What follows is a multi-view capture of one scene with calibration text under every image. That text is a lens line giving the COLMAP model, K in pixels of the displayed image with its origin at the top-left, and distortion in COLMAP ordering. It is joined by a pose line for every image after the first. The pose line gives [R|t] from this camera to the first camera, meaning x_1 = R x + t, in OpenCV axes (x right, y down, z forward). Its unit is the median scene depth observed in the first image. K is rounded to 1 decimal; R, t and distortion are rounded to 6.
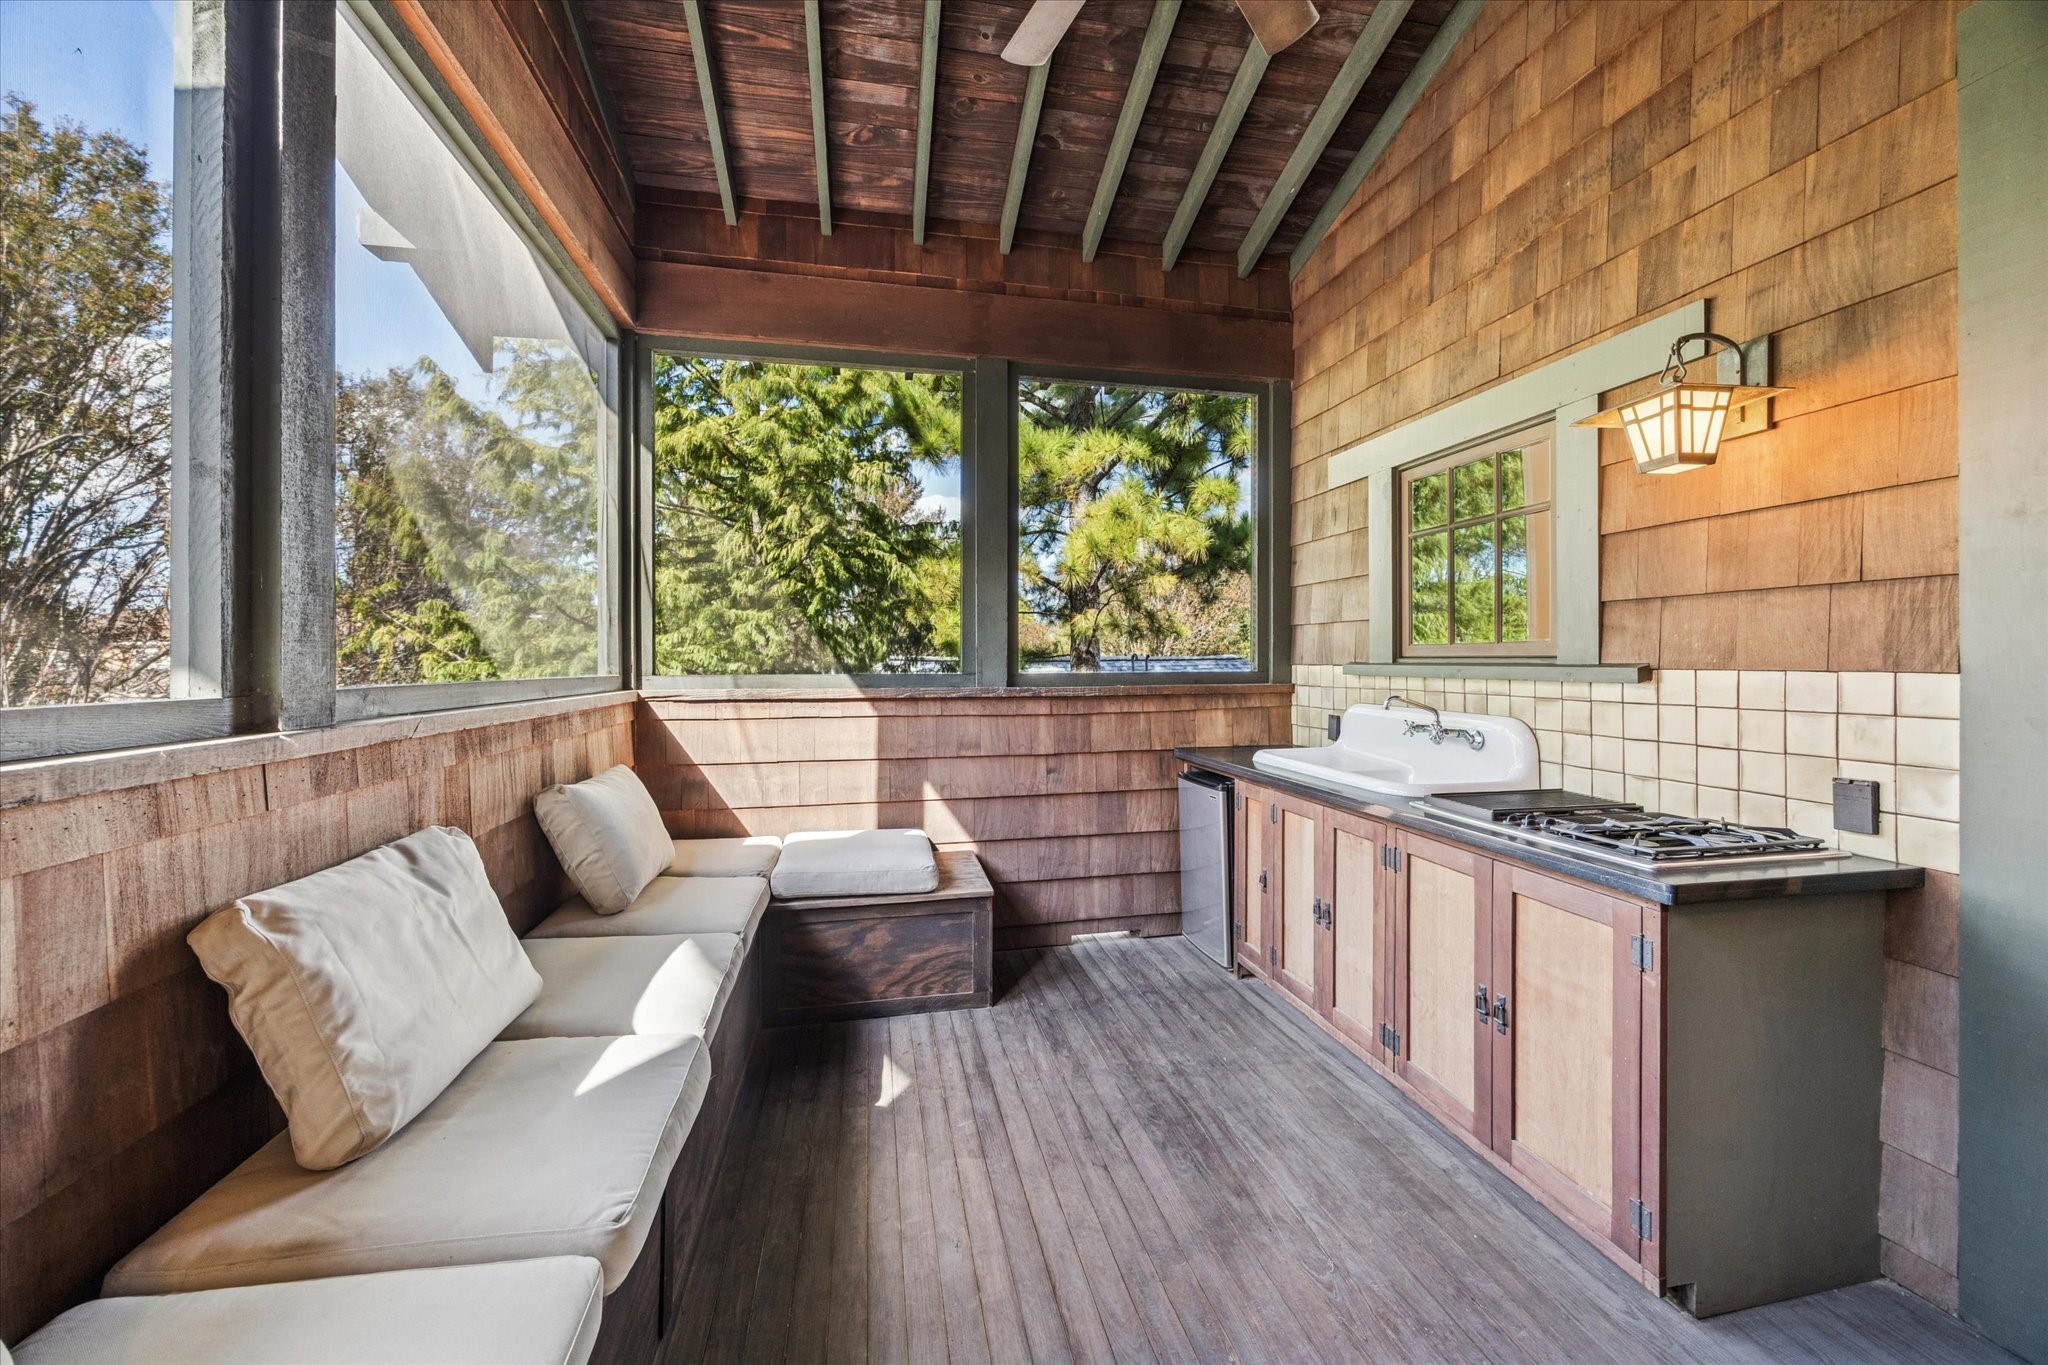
lens RADIAL K [[792.1, 0, 1026.3], [0, 792.1, 666.8], [0, 0, 1]] dist [-0.004989, -0.000827]
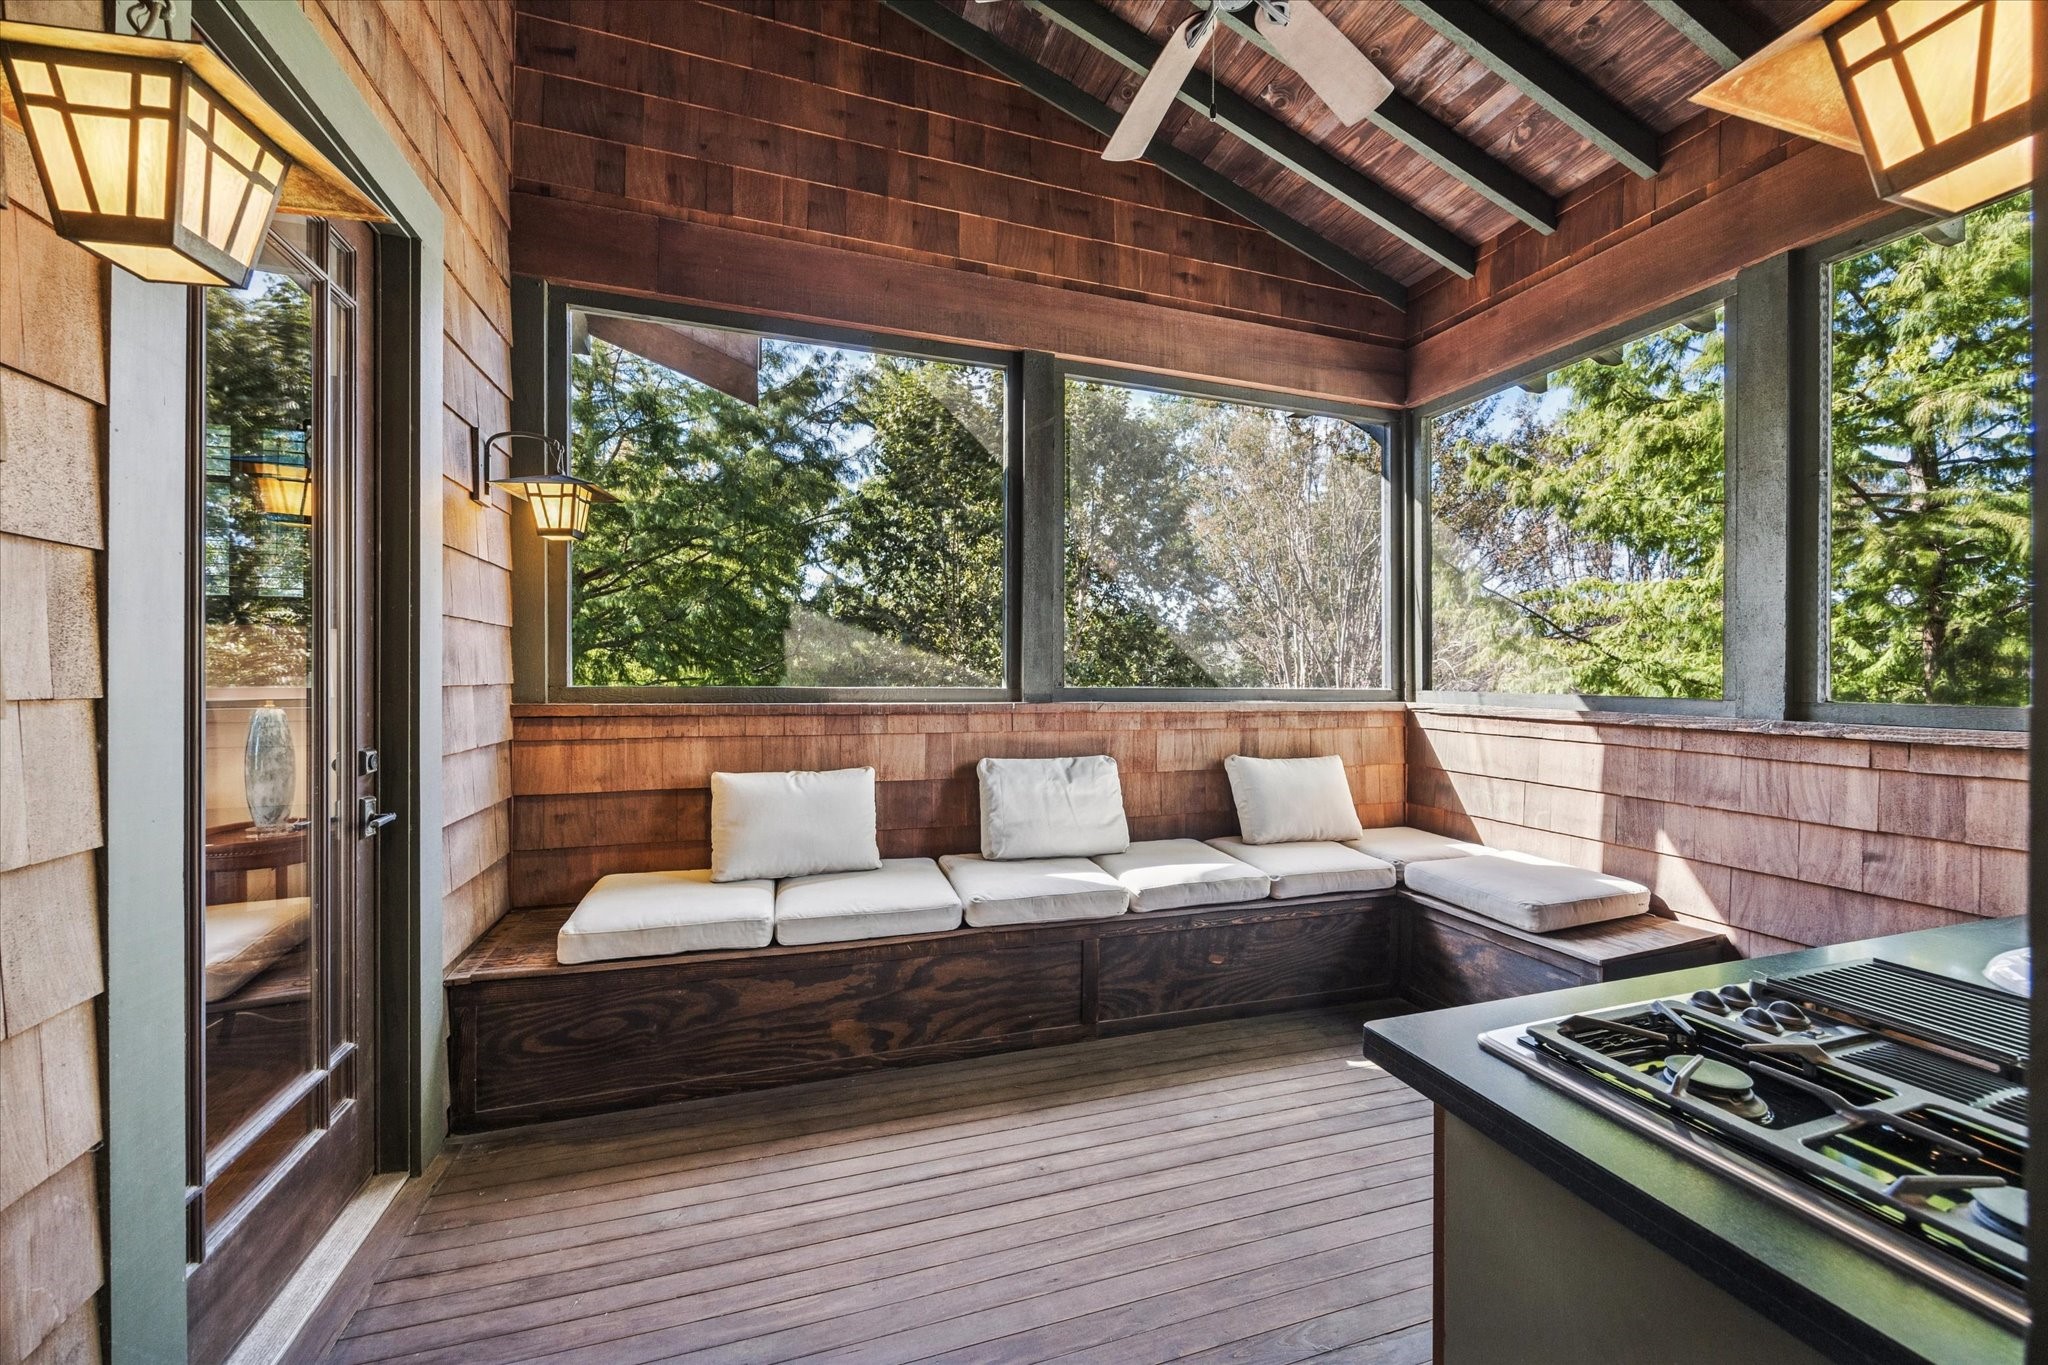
lens RADIAL K [[792.1, 0, 1028.4], [0, 792.1, 680.3], [0, 0, 1]] dist [-0.004989, -0.000827]
pose [[0.111533, 0.011064, -0.993699, 0.610218], [-0.016178, 0.999826, 0.009316, -0.005600], [0.993629, 0.015037, 0.111693, 0.268460]]
